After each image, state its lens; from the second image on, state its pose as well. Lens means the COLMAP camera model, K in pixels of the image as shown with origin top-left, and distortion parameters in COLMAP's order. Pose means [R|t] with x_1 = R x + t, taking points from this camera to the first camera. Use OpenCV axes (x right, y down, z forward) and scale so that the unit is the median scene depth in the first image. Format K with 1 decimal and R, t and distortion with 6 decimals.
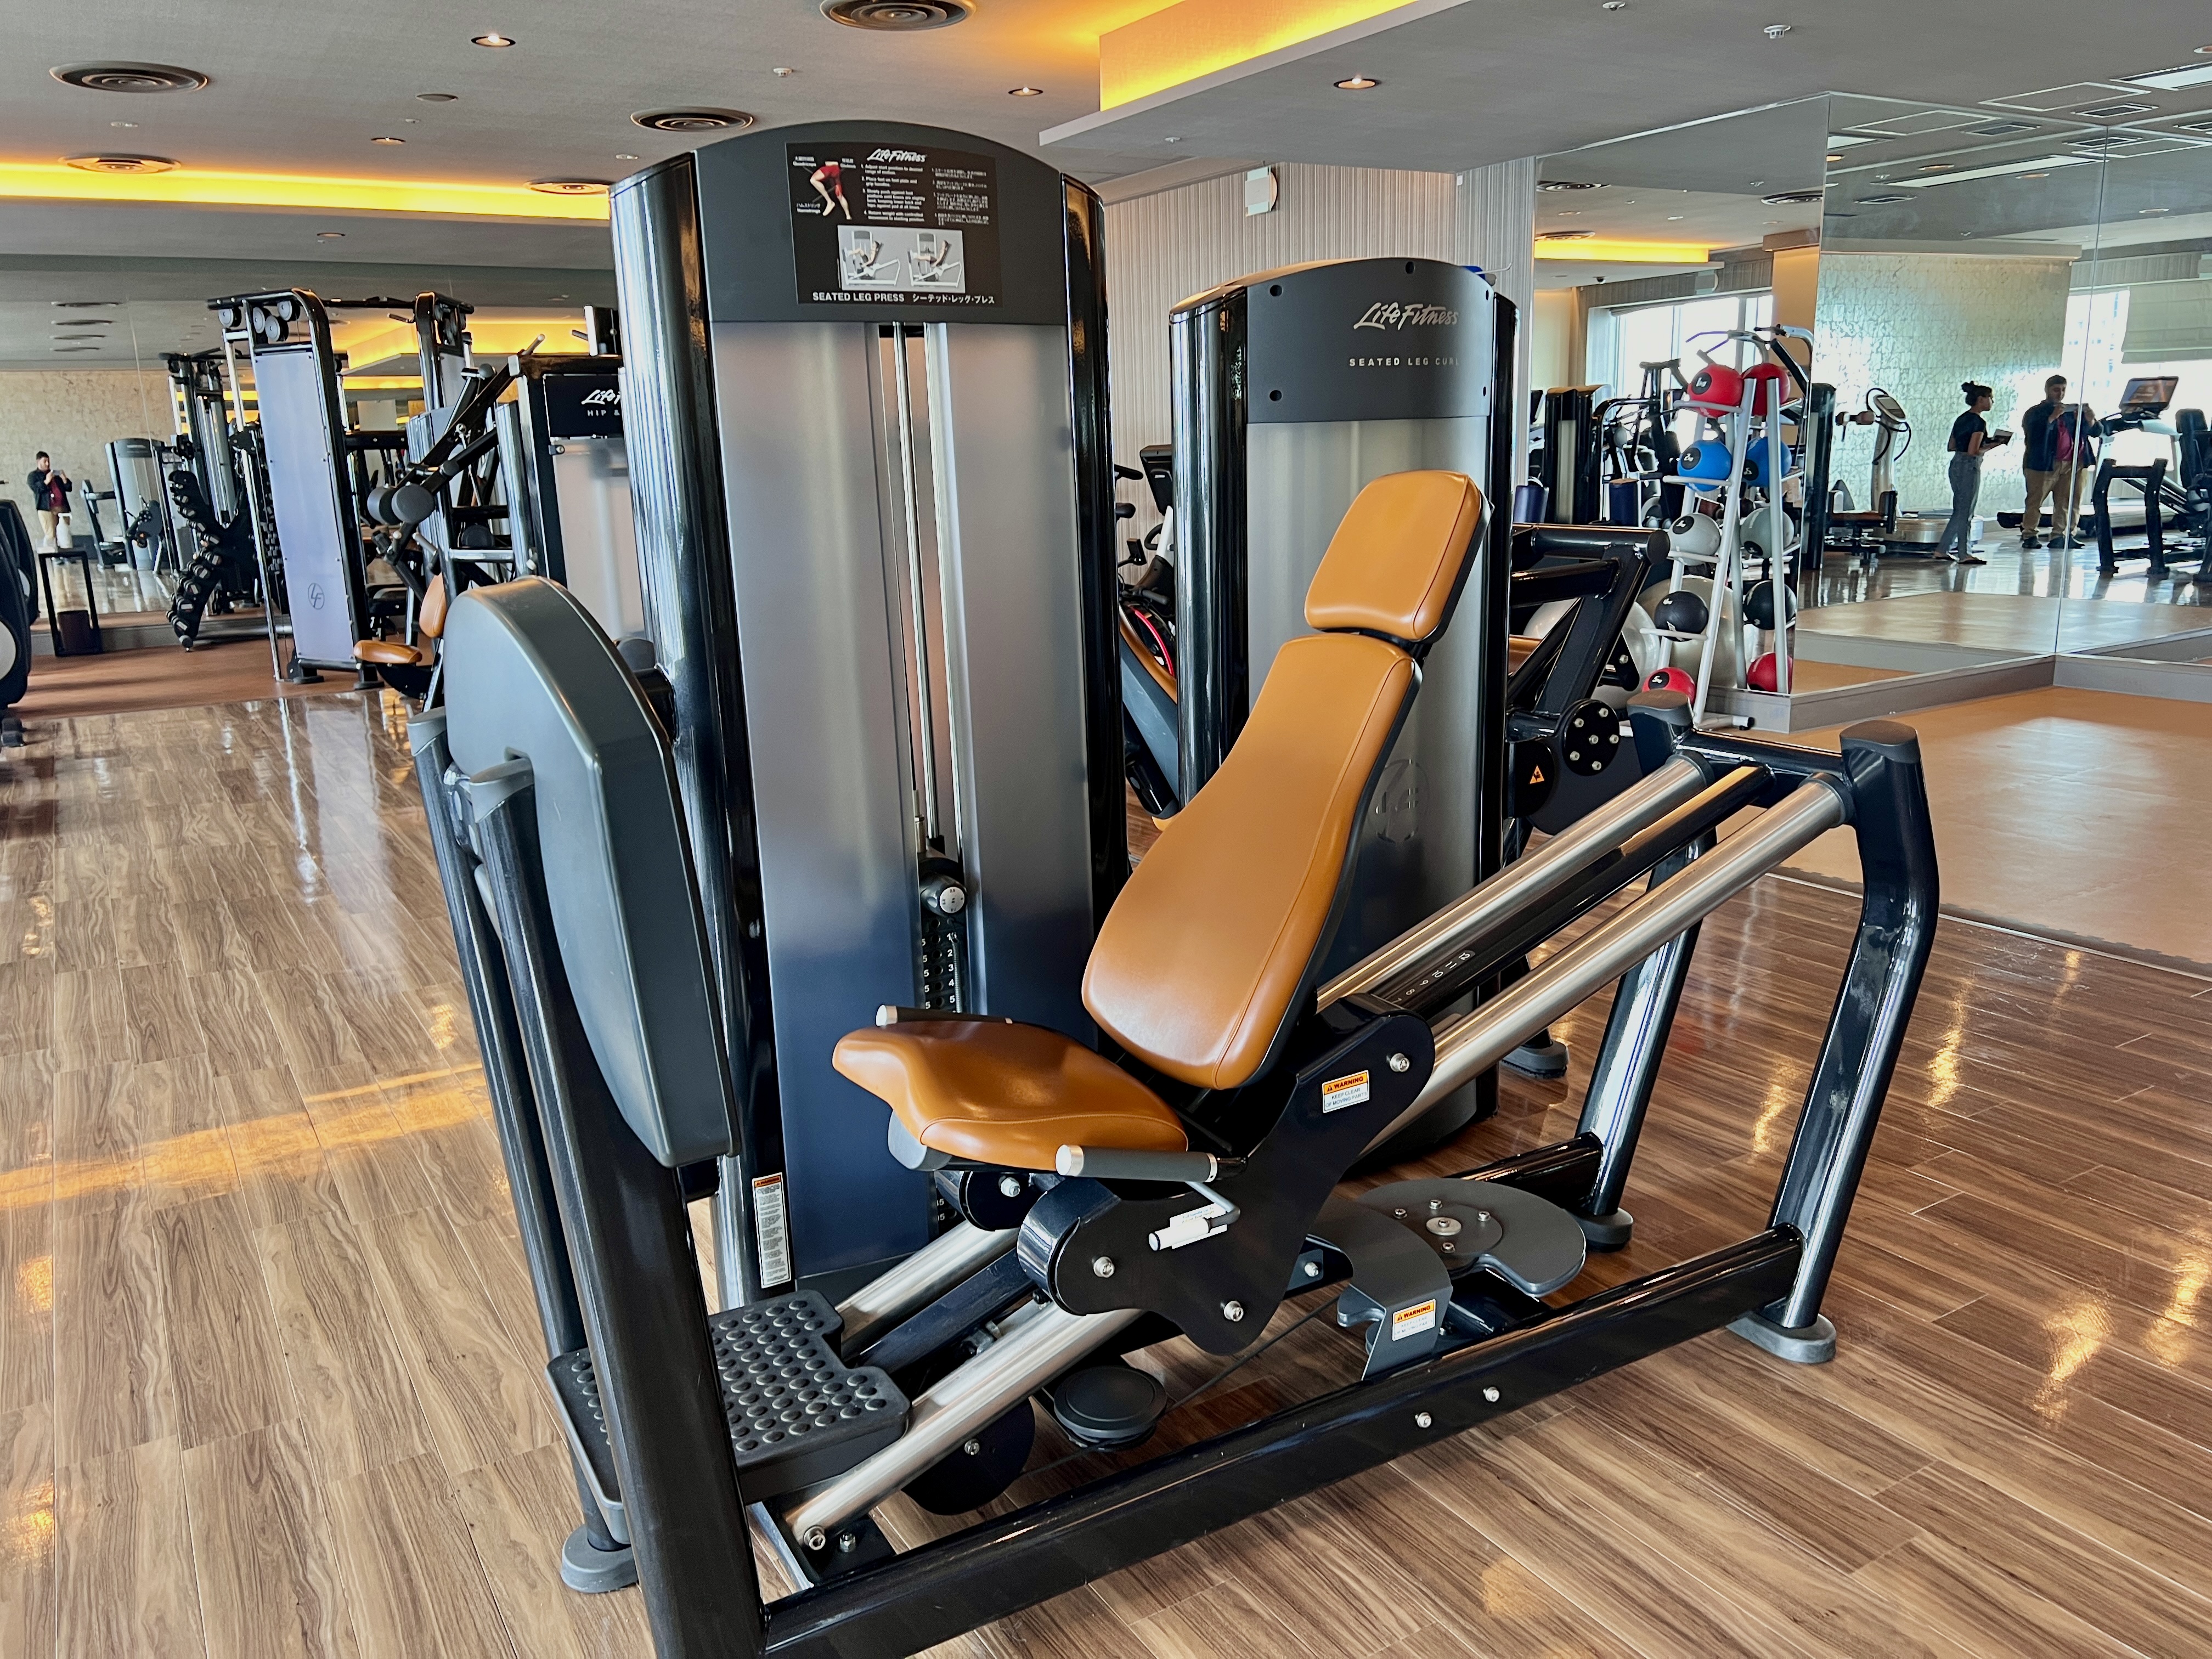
lens RADIAL K [[1663.3, 0, 1106.0], [0, 1663.3, 829.5], [0, 0, 1]] dist [0.037577, -0.000353]
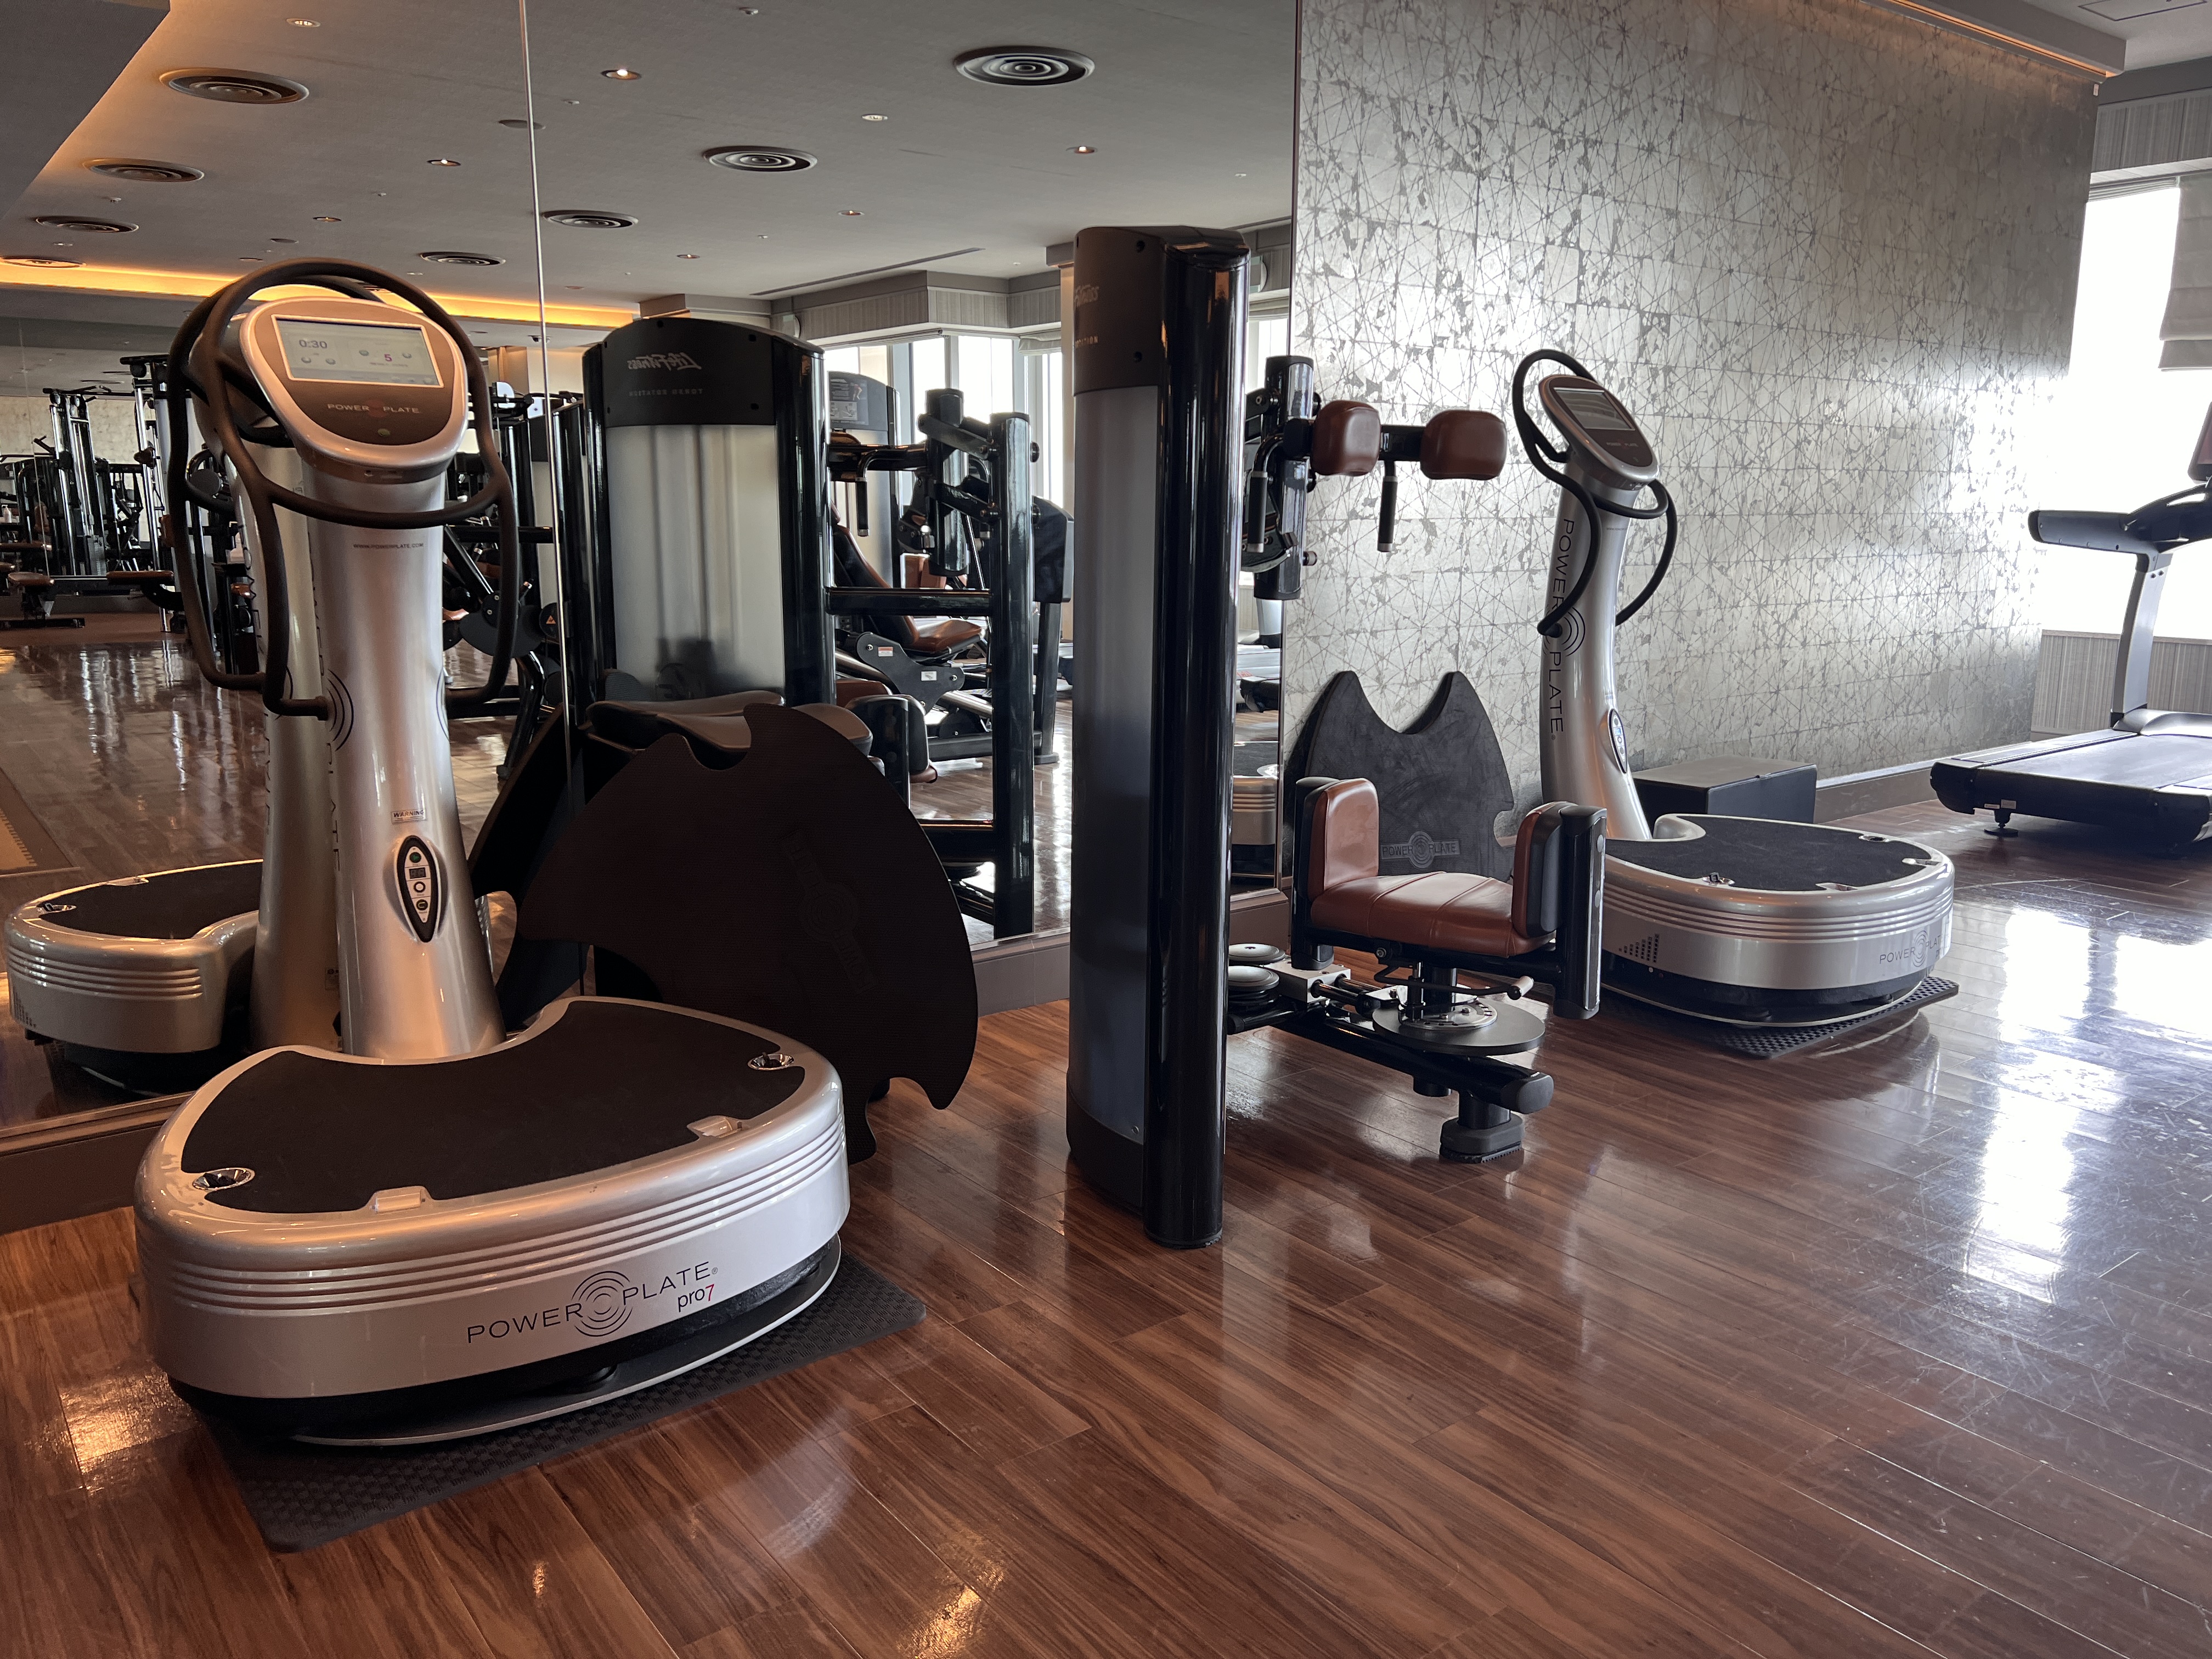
lens RADIAL K [[1663.3, 0, 1106.0], [0, 1663.3, 829.5], [0, 0, 1]] dist [0.037577, -0.000353]
pose [[0.994225, 0.006461, 0.107118, 0.360252], [-0.002724, 0.999384, -0.034998, -0.176858], [-0.107278, 0.034504, 0.993630, 0.745770]]
